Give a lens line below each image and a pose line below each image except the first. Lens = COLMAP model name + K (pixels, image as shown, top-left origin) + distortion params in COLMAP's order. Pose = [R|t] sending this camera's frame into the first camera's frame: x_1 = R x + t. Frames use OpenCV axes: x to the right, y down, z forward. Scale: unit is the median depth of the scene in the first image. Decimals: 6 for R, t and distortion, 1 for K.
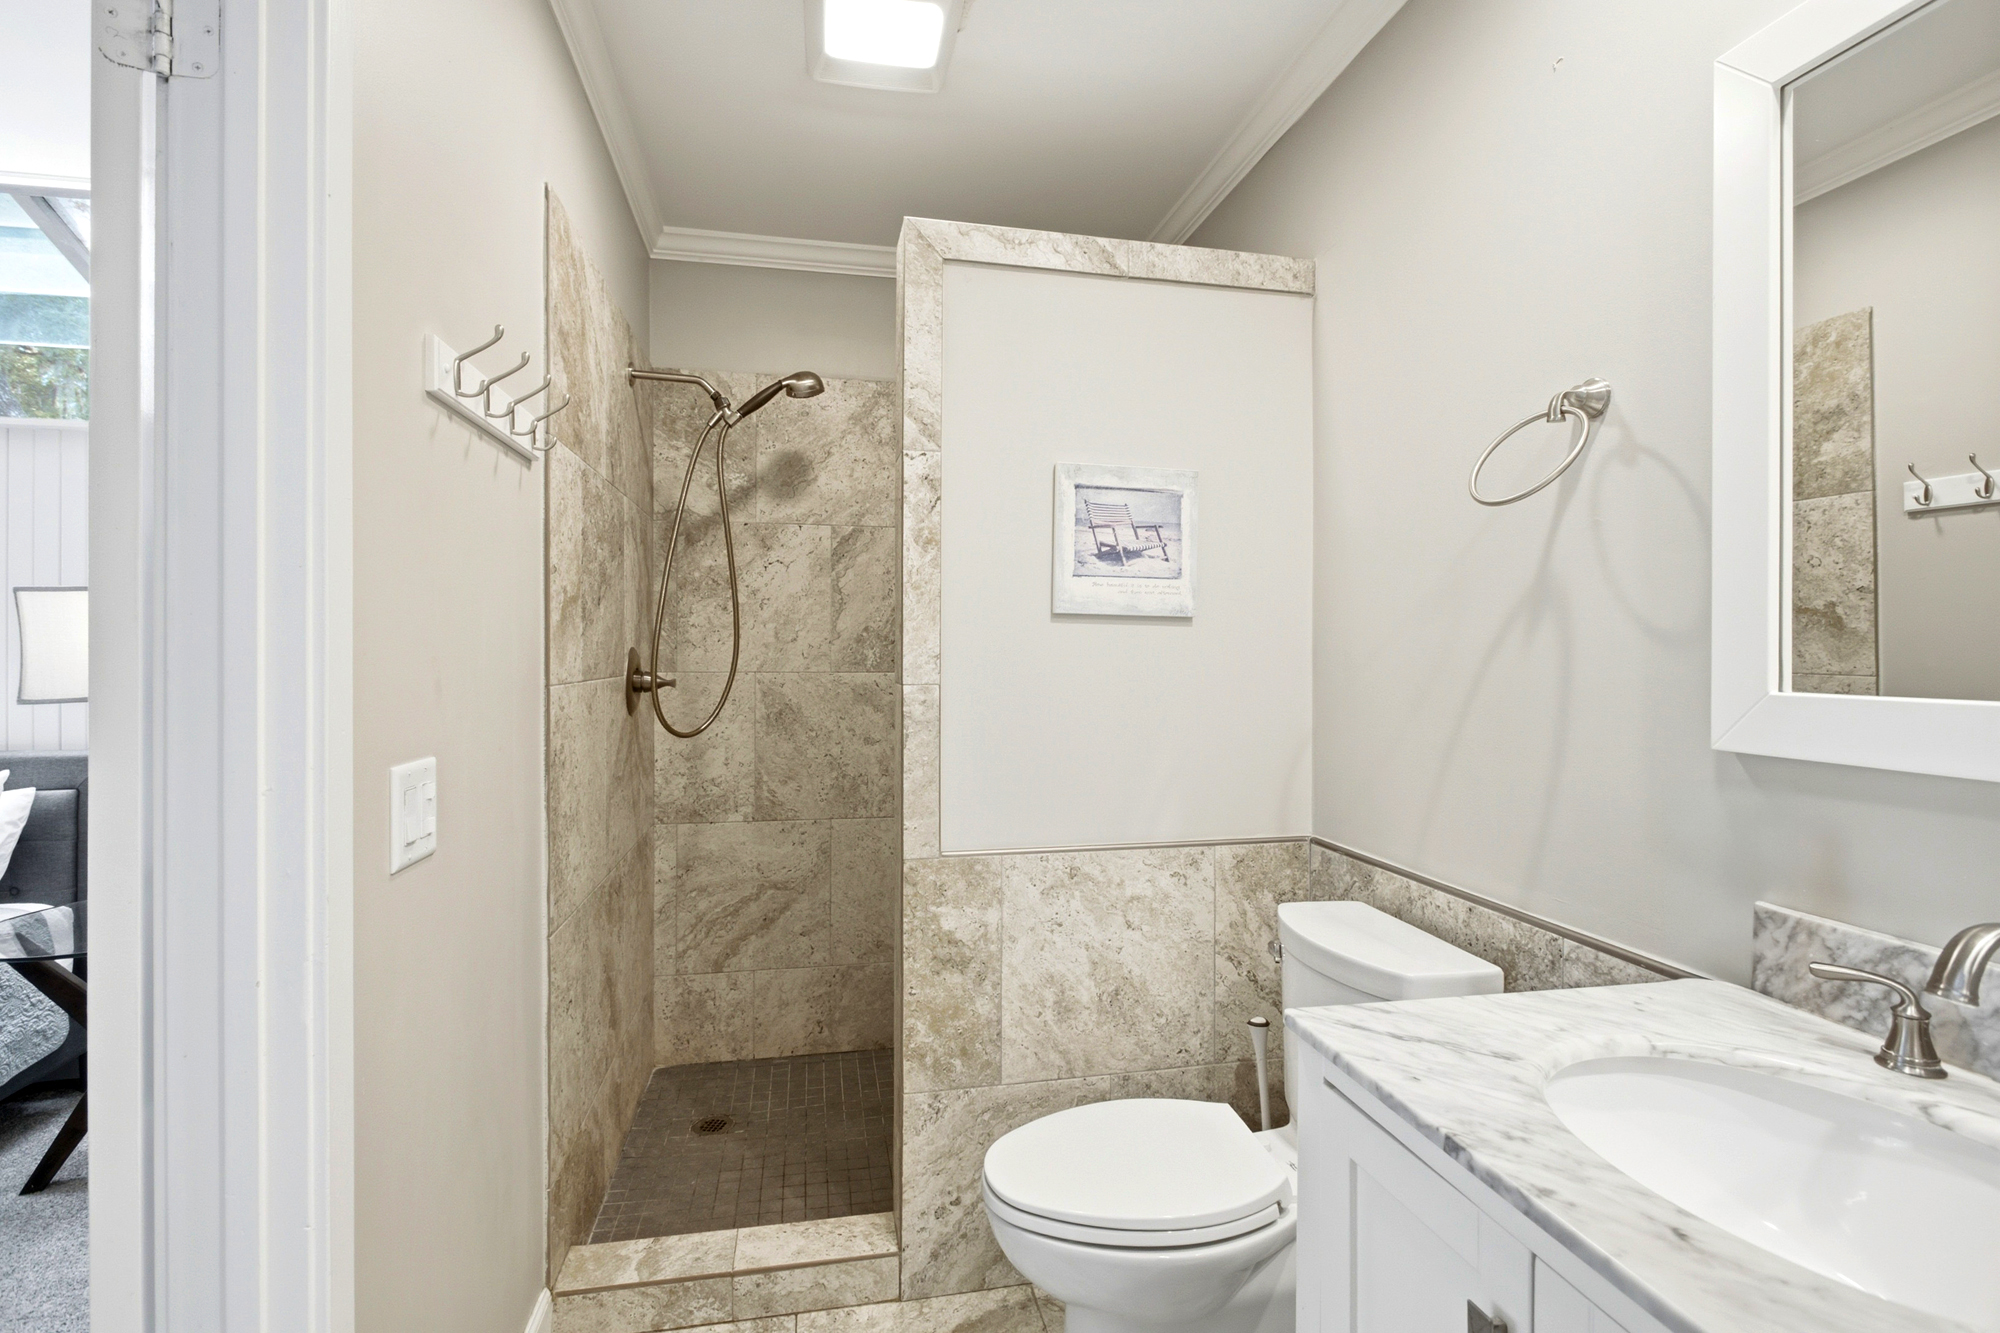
lens RADIAL K [[935.5, 0, 996.7], [0, 935.5, 659.7], [0, 0, 1]] dist [-0.001617, -0.000297]
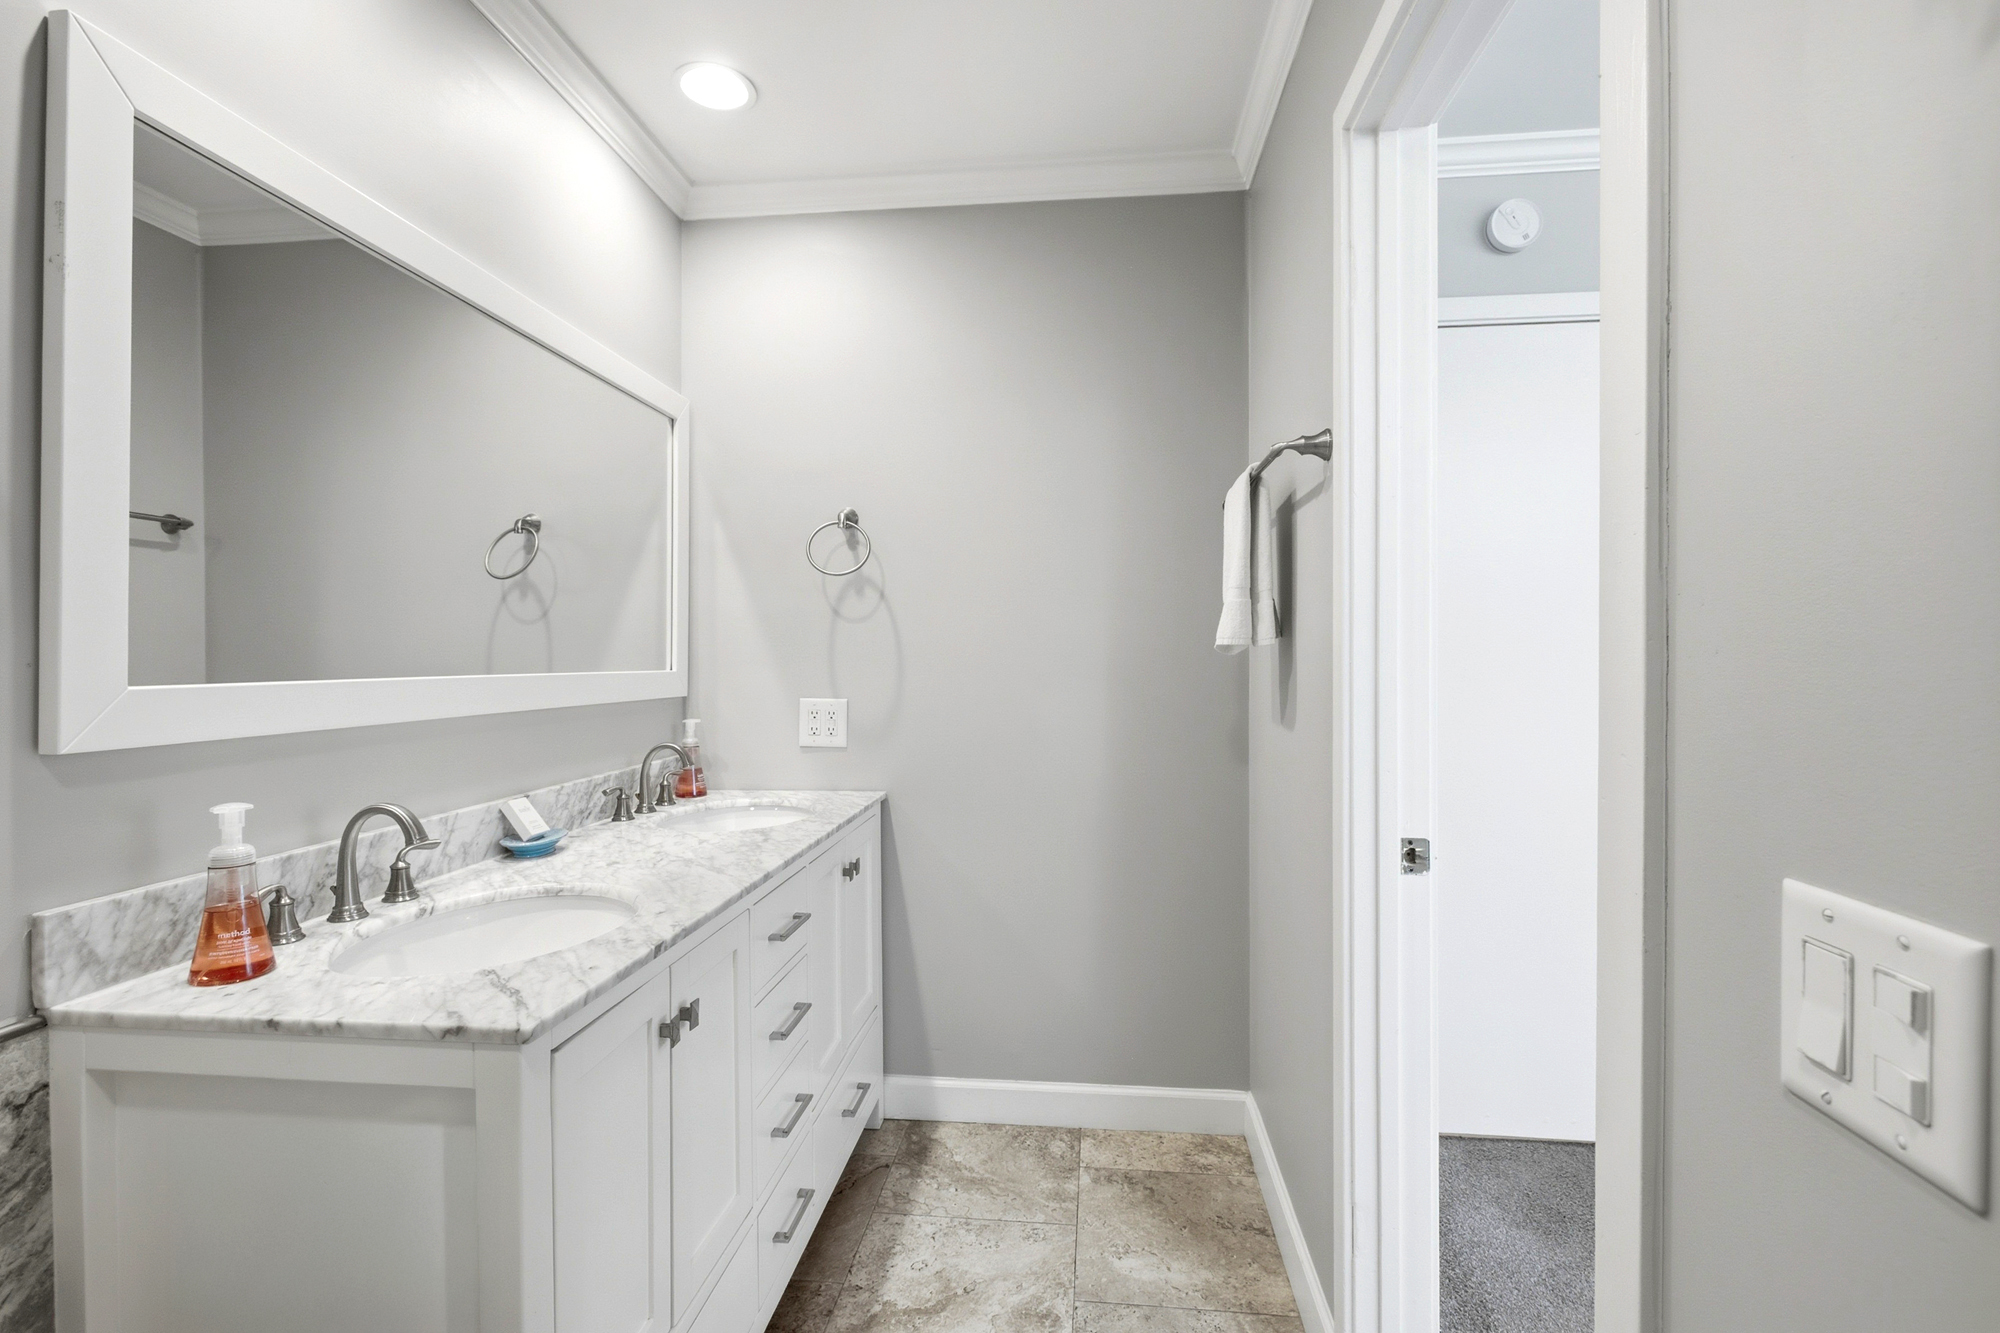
lens RADIAL K [[935.5, 0, 996.7], [0, 935.5, 659.7], [0, 0, 1]] dist [-0.001617, -0.000297]
pose [[-0.954453, -0.003994, 0.298334, -0.479854], [-0.000438, 0.999928, 0.011986, -0.010358], [-0.298361, 0.011309, -0.954386, 1.993234]]
